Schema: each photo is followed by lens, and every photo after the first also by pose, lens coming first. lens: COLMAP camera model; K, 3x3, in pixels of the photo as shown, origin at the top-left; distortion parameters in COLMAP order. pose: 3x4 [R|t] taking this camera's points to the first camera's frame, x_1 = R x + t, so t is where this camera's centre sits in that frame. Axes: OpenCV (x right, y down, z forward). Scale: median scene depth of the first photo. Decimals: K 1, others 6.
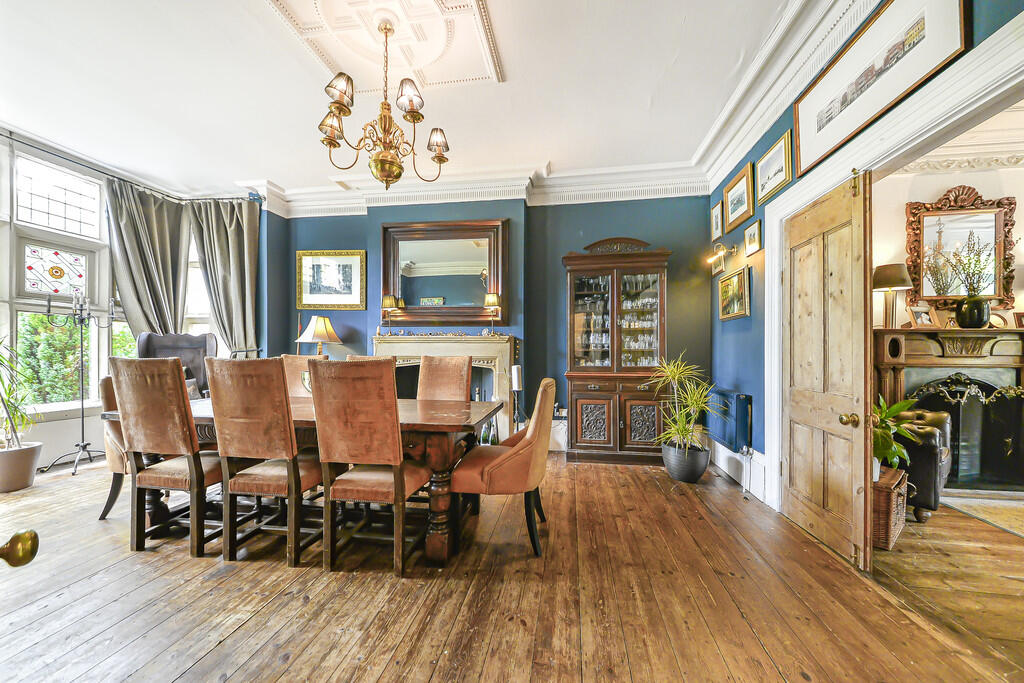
lens RADIAL K [[374.7, 0, 499.7], [0, 374.7, 349.4], [0, 0, 1]] dist [-0.016104, -0.000156]
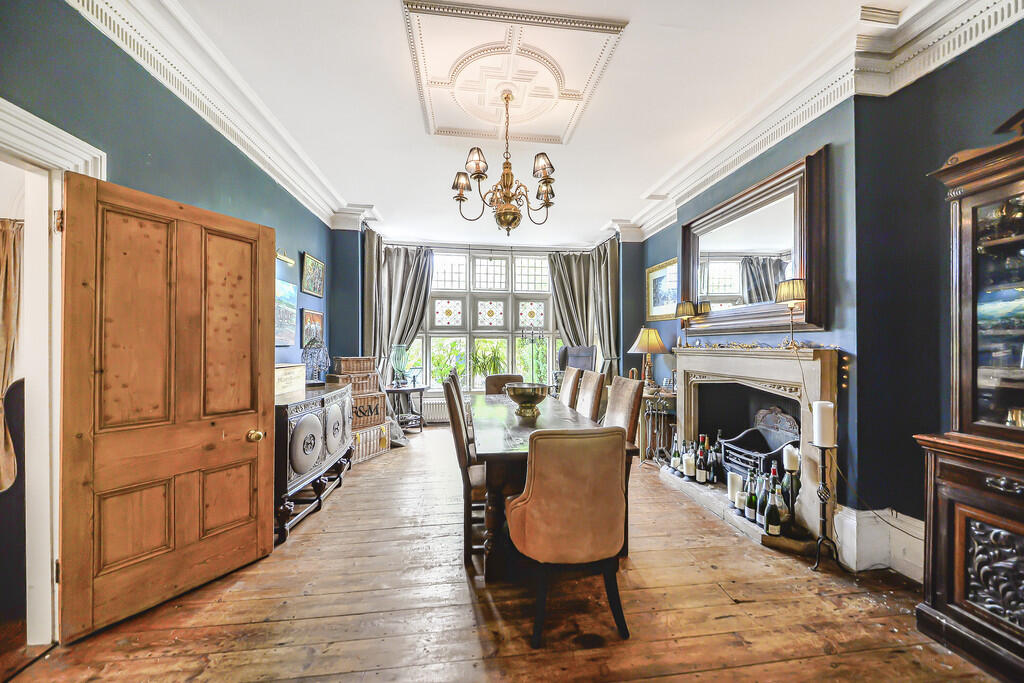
lens RADIAL K [[354.8, 0, 512.0], [0, 354.8, 341.5], [0, 0, 1]] dist [-0.001160, -0.000205]
pose [[0.284503, -0.020558, -0.958455, 0.414321], [0.011371, 0.999772, -0.018069, -0.041103], [0.958608, -0.005758, 0.284672, 0.372905]]
